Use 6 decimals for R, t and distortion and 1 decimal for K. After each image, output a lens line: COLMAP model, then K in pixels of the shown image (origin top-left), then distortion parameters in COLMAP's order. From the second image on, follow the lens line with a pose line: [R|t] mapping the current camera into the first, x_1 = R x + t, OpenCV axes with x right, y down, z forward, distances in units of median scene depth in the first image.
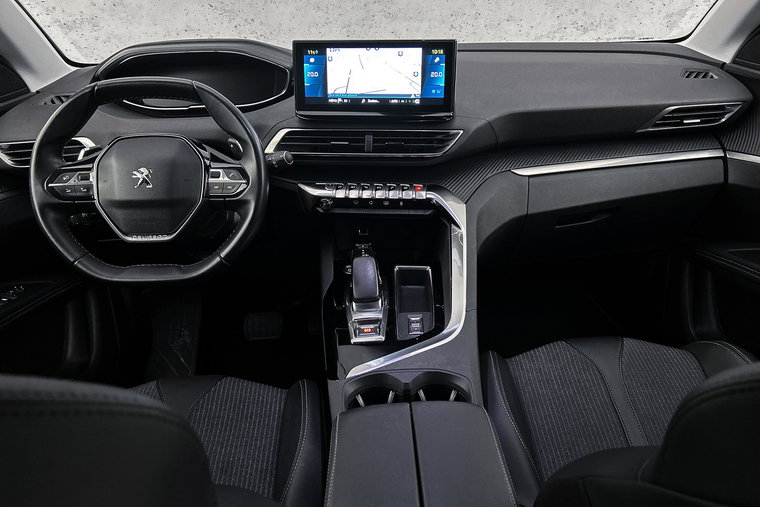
lens RADIAL K [[574.7, 0, 382.9], [0, 574.7, 260.4], [0, 0, 1]] dist [0.053786, -0.061345]
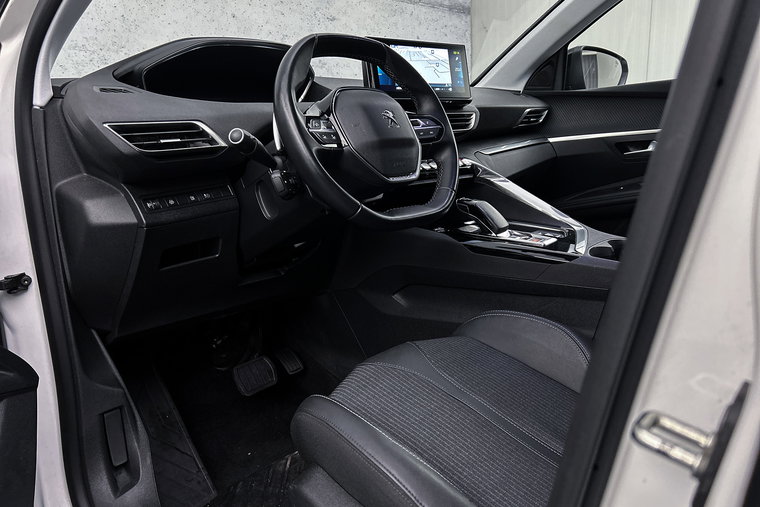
lens RADIAL K [[574.7, 0, 381.1], [0, 574.7, 250.5], [0, 0, 1]] dist [0.053786, -0.061345]
pose [[0.701354, -0.155161, 0.695721, -0.962450], [0.332200, 0.934697, -0.126432, 0.159443], [-0.630671, 0.319792, 0.707098, 0.311774]]
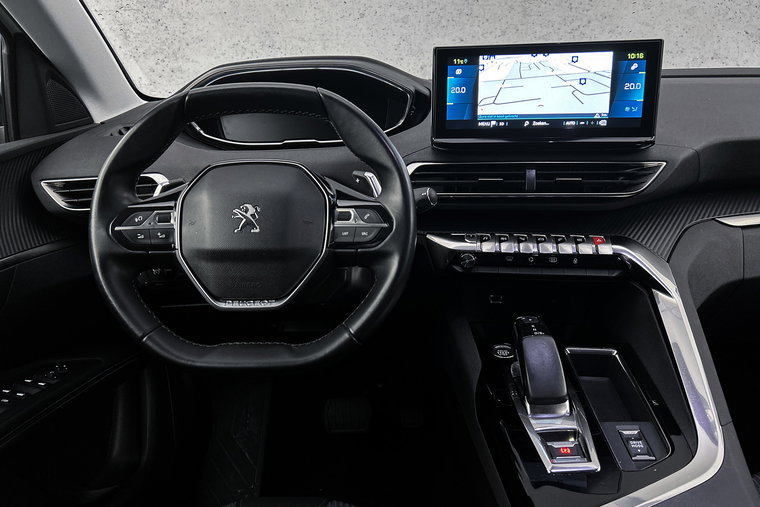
lens RADIAL K [[574.7, 0, 378.5], [0, 574.7, 258.8], [0, 0, 1]] dist [0.053786, -0.061345]
pose [[0.998071, 0.009828, -0.061301, -0.175738], [-0.017047, 0.992823, -0.118374, -0.011496], [0.059697, 0.119190, 0.991075, 0.268555]]
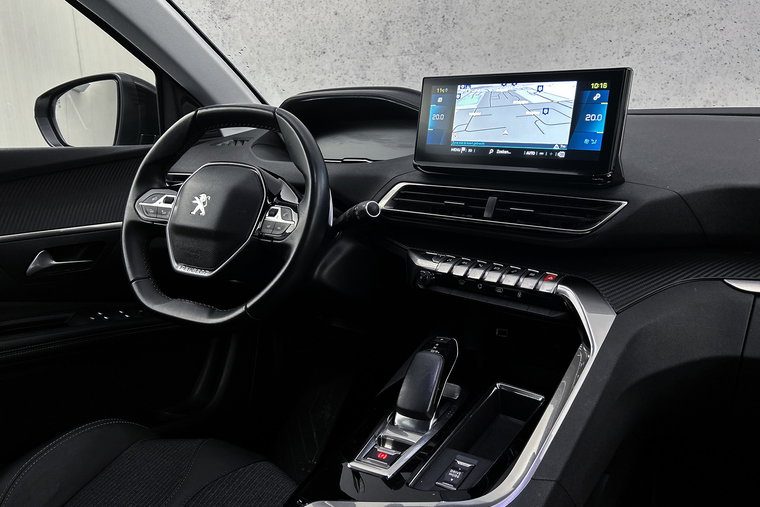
lens RADIAL K [[574.7, 0, 376.6], [0, 574.7, 258.8], [0, 0, 1]] dist [0.053786, -0.061345]
pose [[0.841350, 0.147759, -0.519902, 0.249746], [-0.241757, 0.963198, -0.117486, -0.017374], [0.483409, 0.224537, 0.846108, 0.322629]]
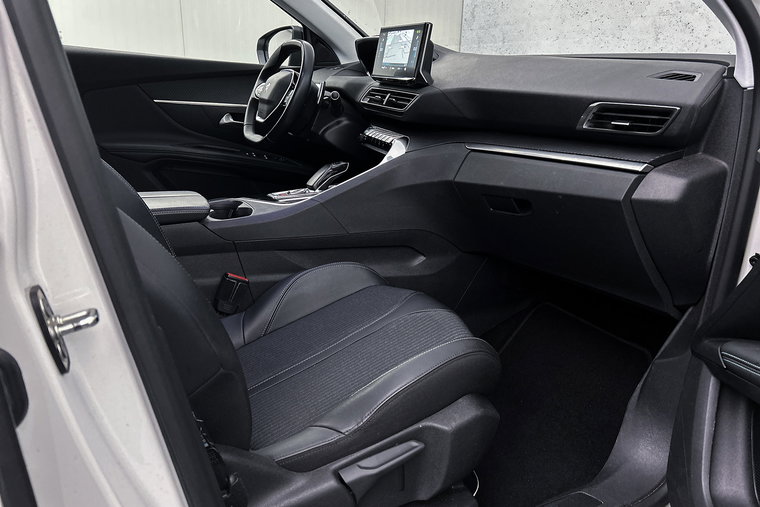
lens RADIAL K [[574.7, 0, 382.6], [0, 574.7, 254.0], [0, 0, 1]] dist [0.053786, -0.061345]
pose [[0.448645, 0.311249, -0.837760, 1.259225], [-0.431030, 0.896525, 0.102252, -0.007908], [0.782899, 0.315225, 0.536379, 0.375020]]
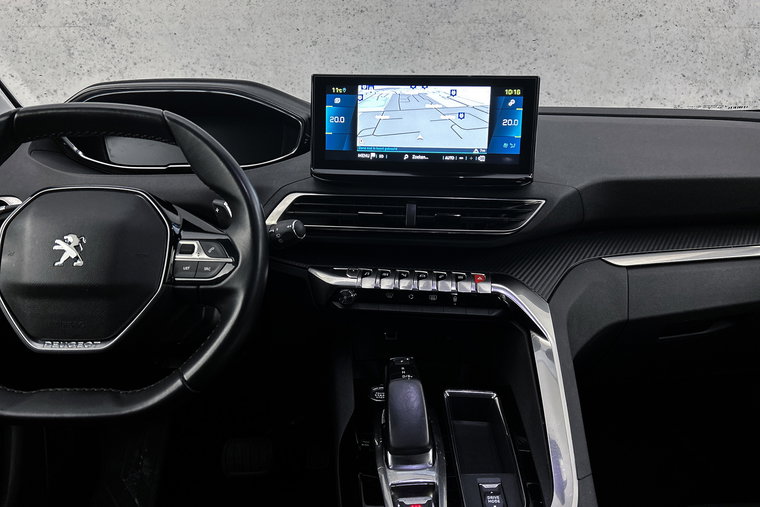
lens RADIAL K [[574.7, 0, 382.2], [0, 574.7, 259.7], [0, 0, 1]] dist [0.053786, -0.061345]
pose [[0.999625, 0.026689, 0.006078, -0.064149], [-0.025343, 0.986314, -0.162918, -0.031384], [-0.010343, 0.162703, 0.986621, 0.310298]]
